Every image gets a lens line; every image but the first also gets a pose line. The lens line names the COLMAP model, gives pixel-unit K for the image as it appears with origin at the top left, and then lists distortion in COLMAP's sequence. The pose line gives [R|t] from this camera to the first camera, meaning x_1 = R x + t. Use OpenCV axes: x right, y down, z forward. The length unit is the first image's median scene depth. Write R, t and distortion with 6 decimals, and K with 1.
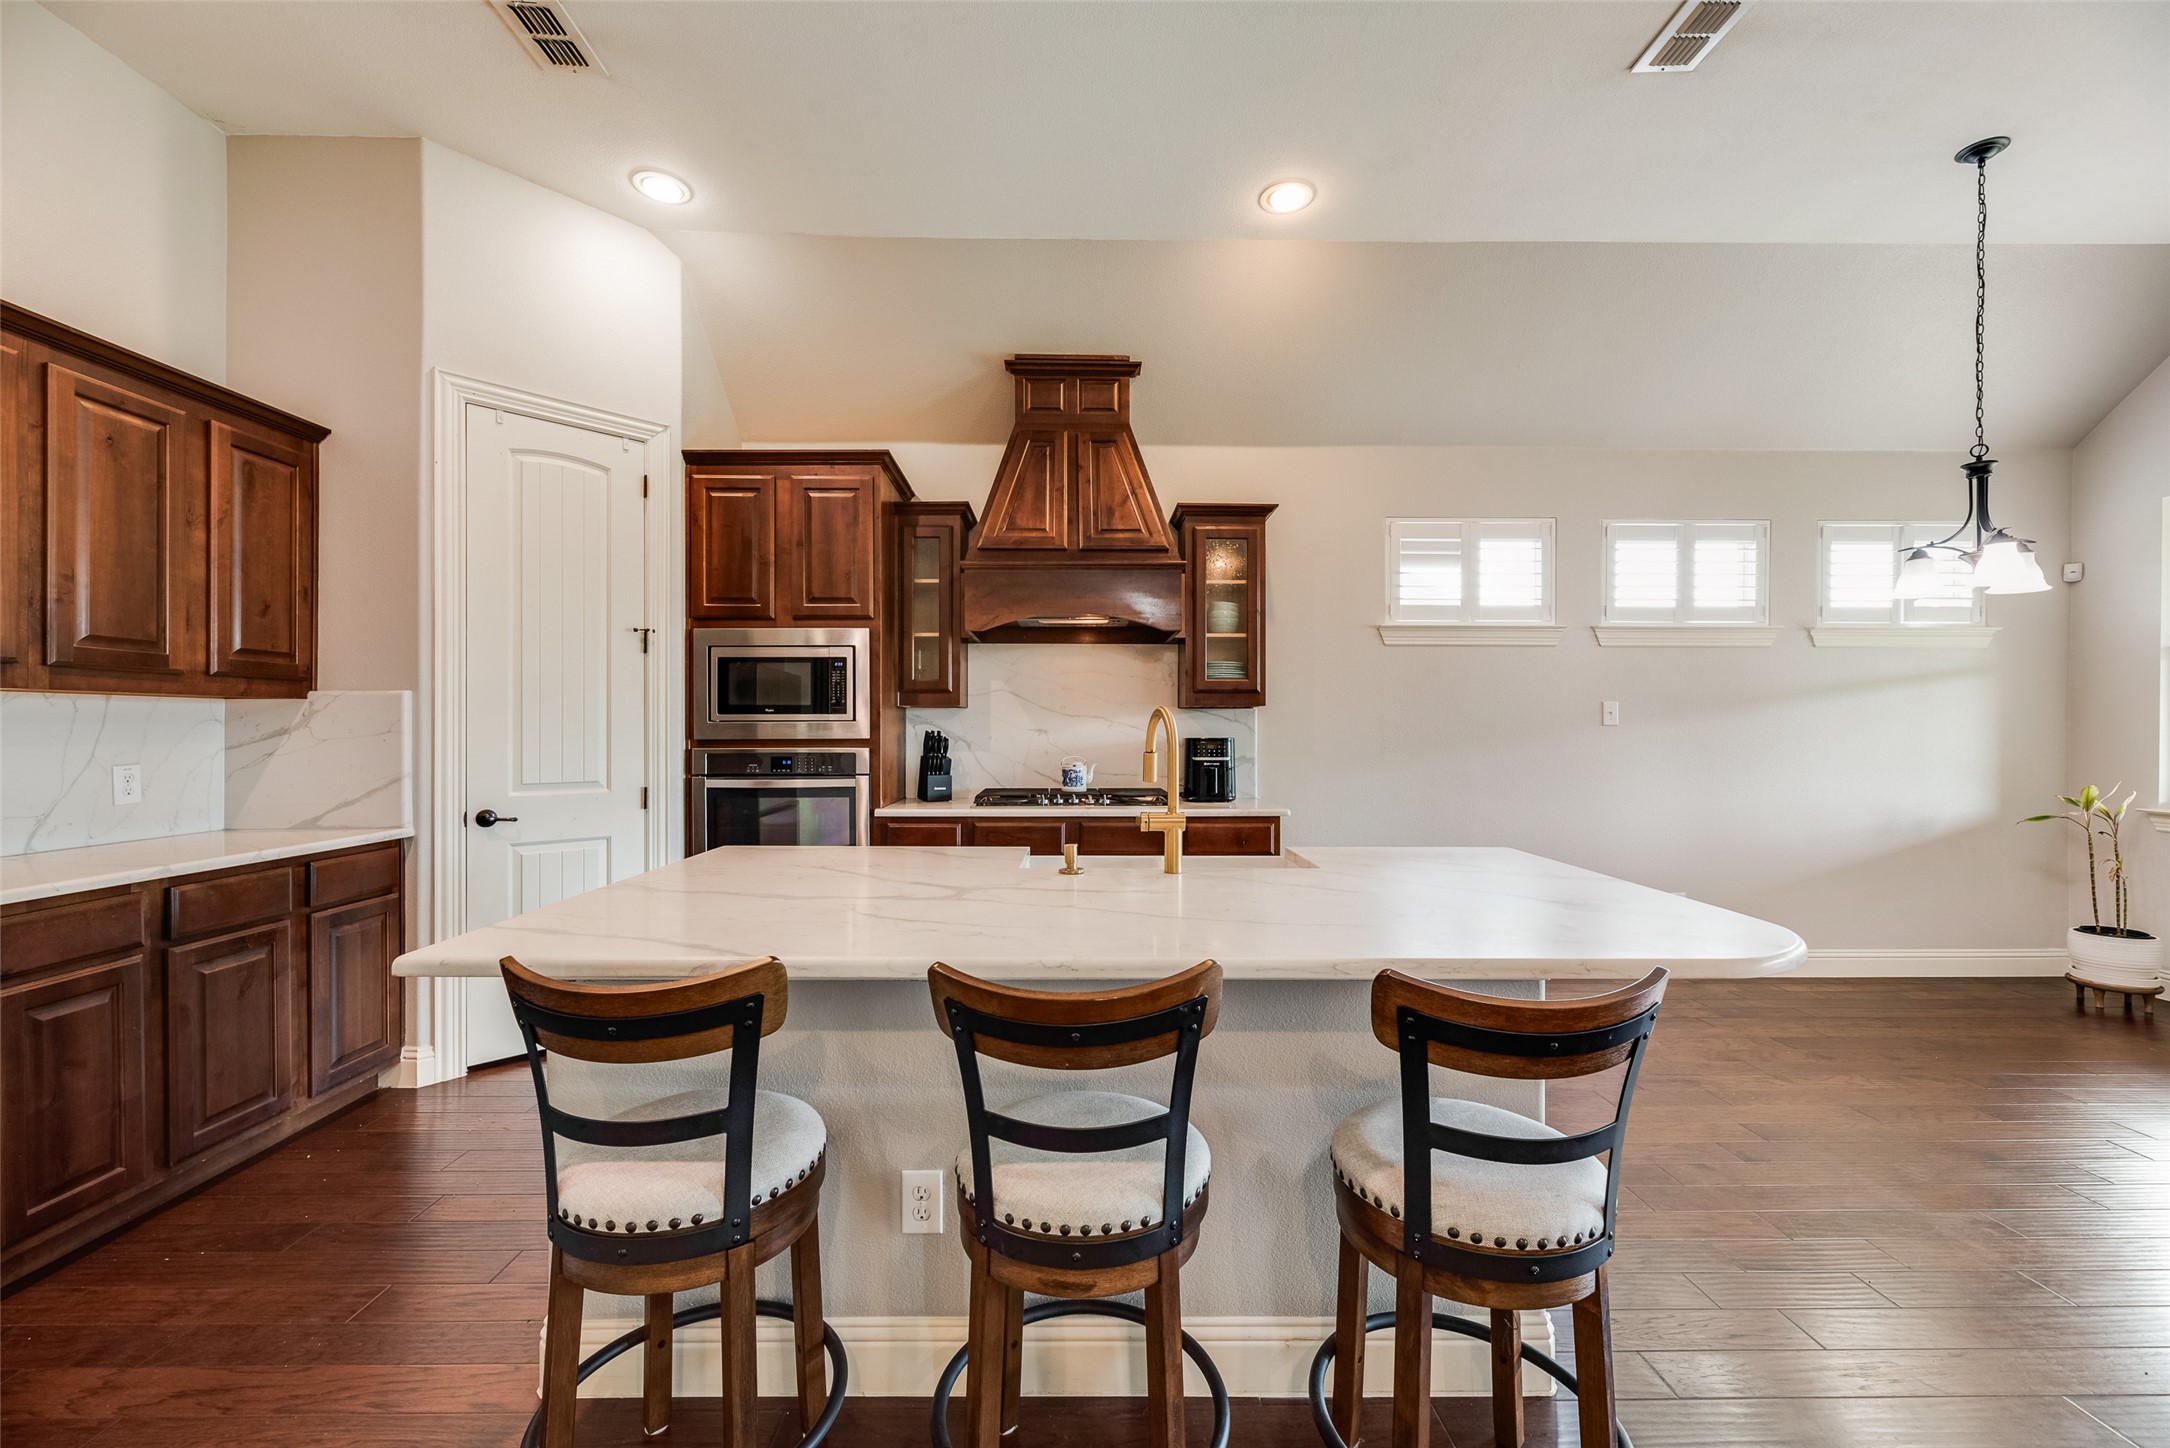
lens RADIAL K [[874.9, 0, 1083.7], [0, 874.9, 734.1], [0, 0, 1]] dist [0.001513, 0.000456]
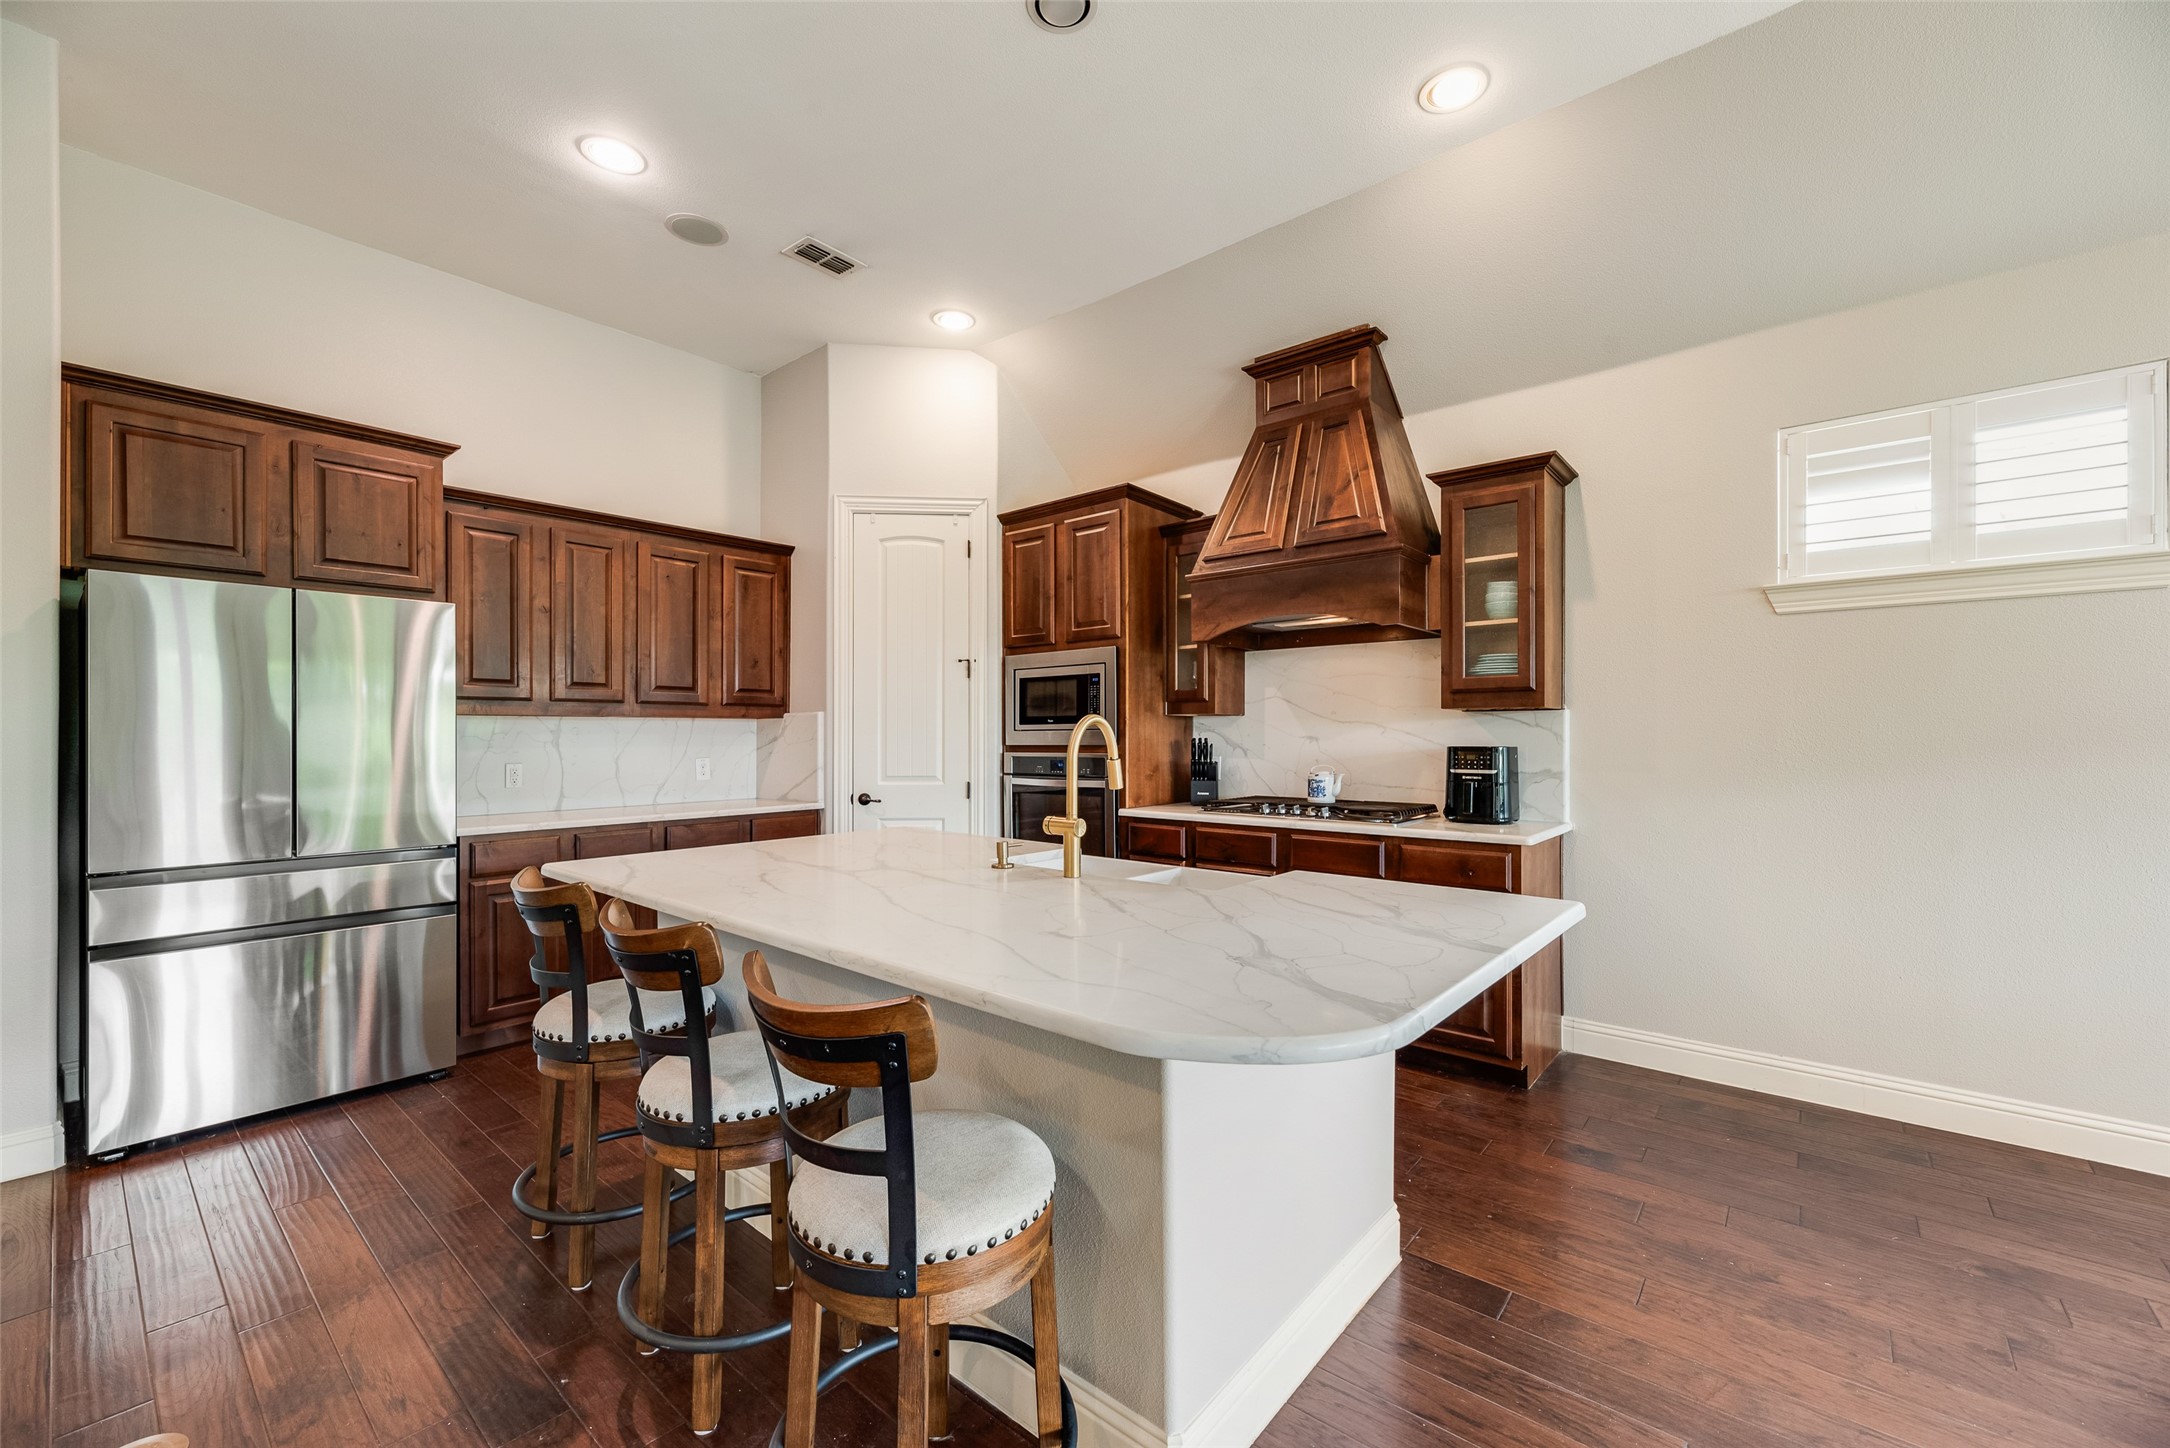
lens RADIAL K [[874.9, 0, 1082.7], [0, 874.9, 731.3], [0, 0, 1]] dist [0.001513, 0.000456]
pose [[0.748922, -0.005502, -0.662636, 0.456958], [-0.002211, 0.999939, -0.010801, -0.000561], [0.662655, 0.009554, 0.748864, 0.140149]]
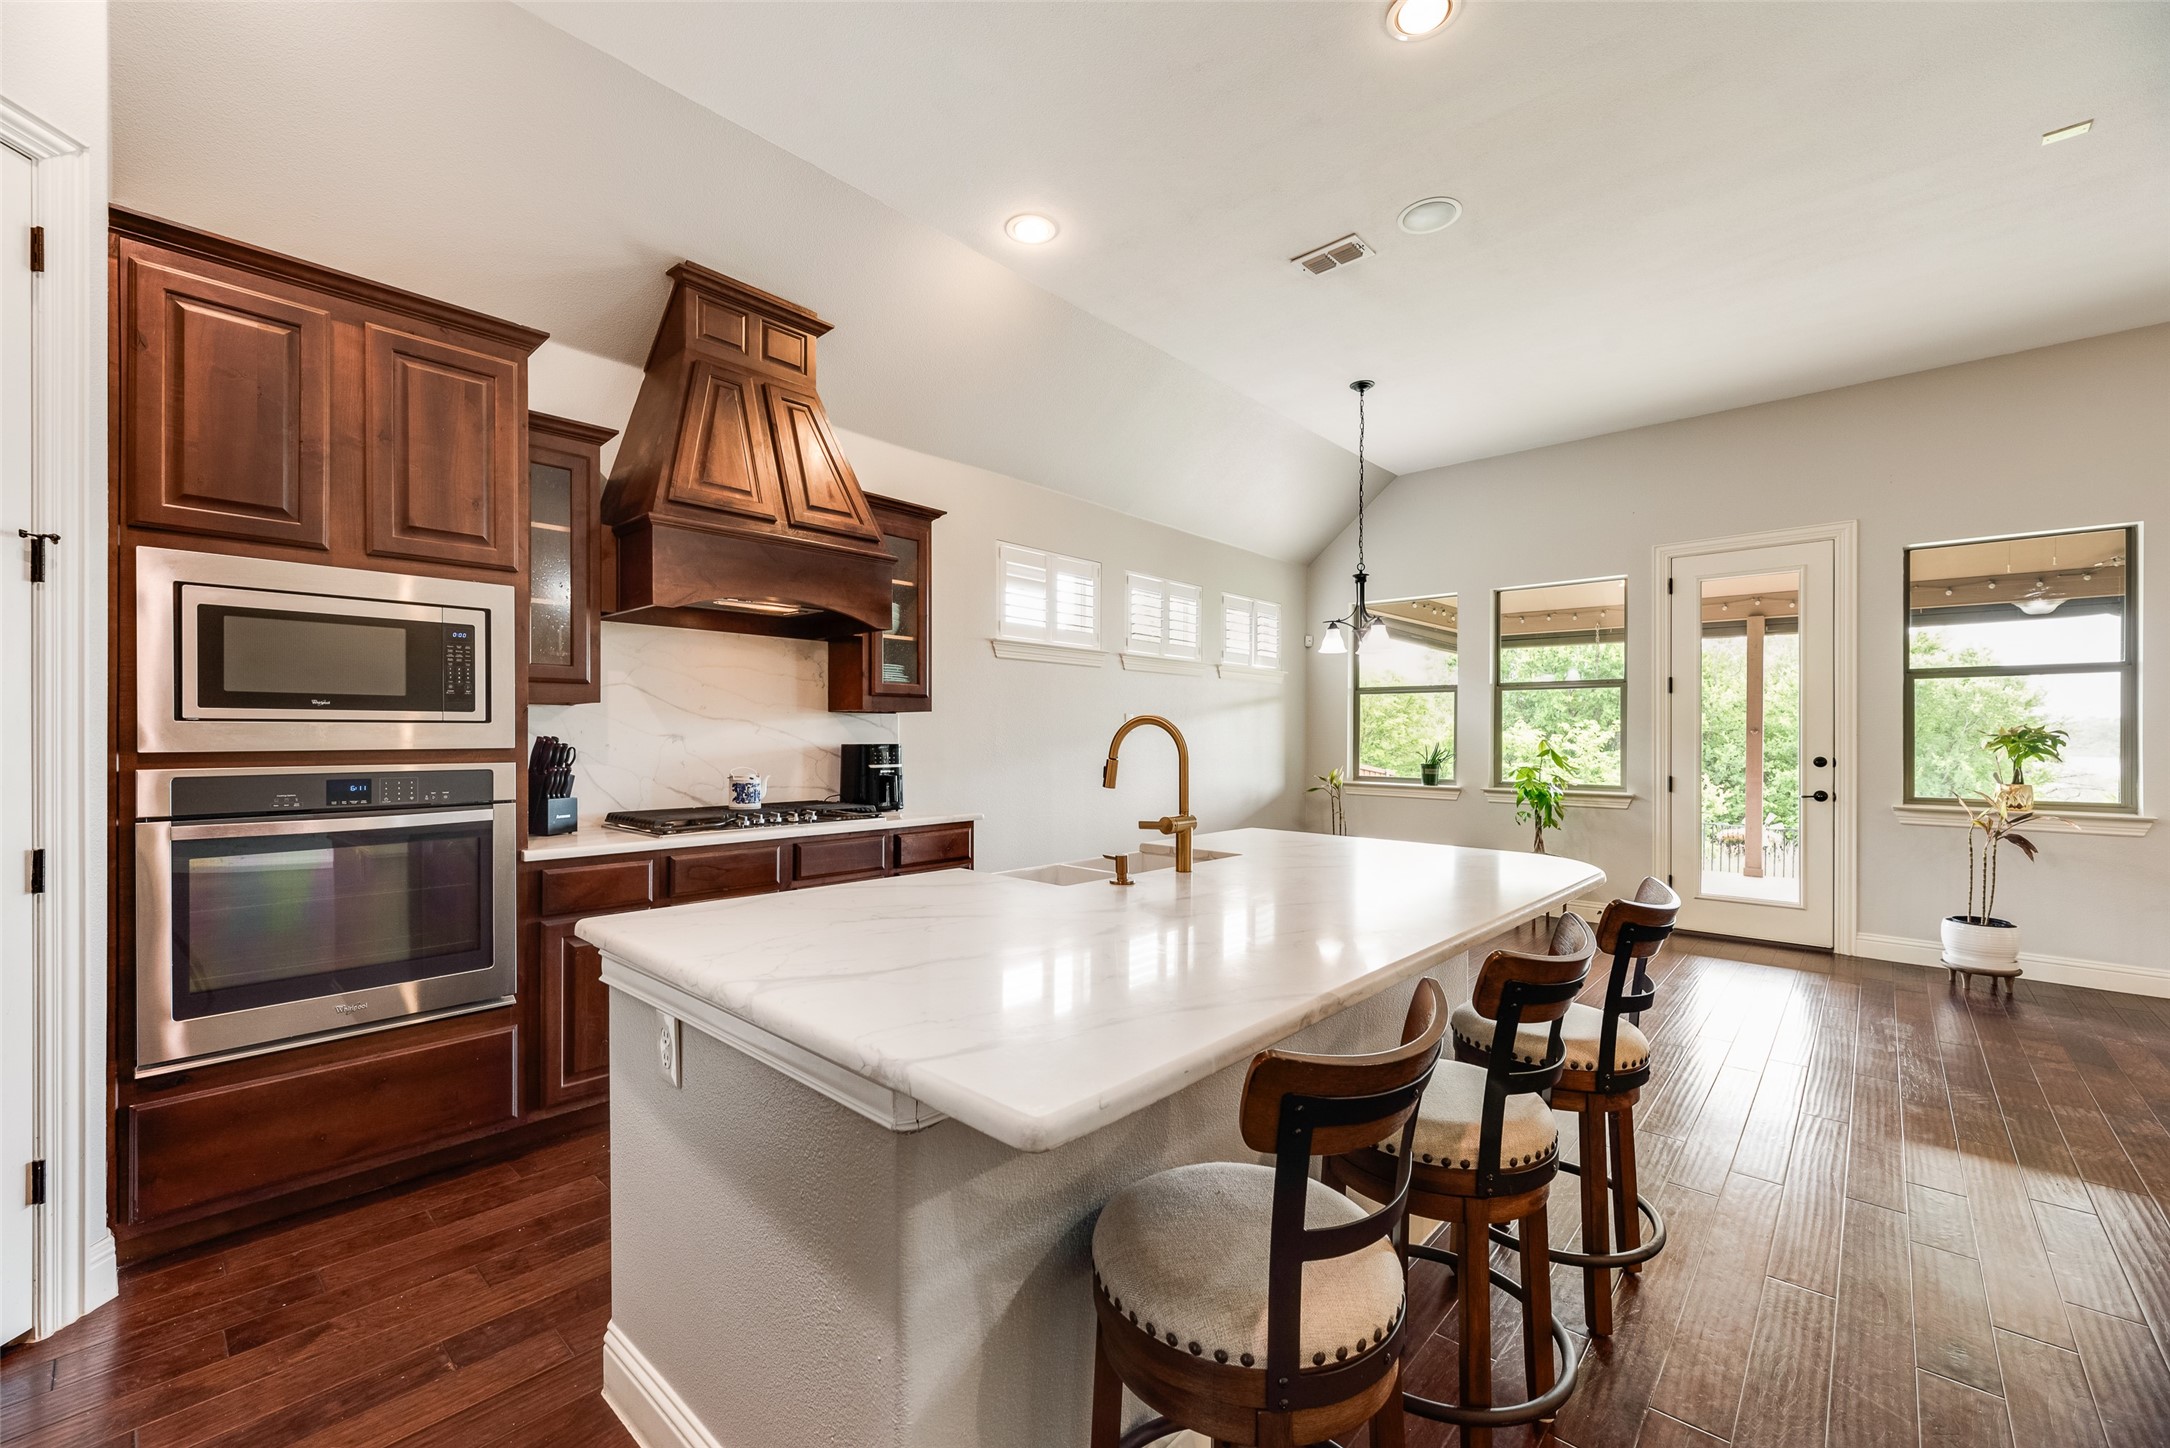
lens RADIAL K [[874.9, 0, 1080.0], [0, 874.9, 730.6], [0, 0, 1]] dist [0.001513, 0.000456]
pose [[0.686307, 0.005388, 0.727292, -0.434660], [-0.001538, 0.999981, -0.005957, -0.005538], [-0.727311, 0.002970, 0.686302, 0.212395]]
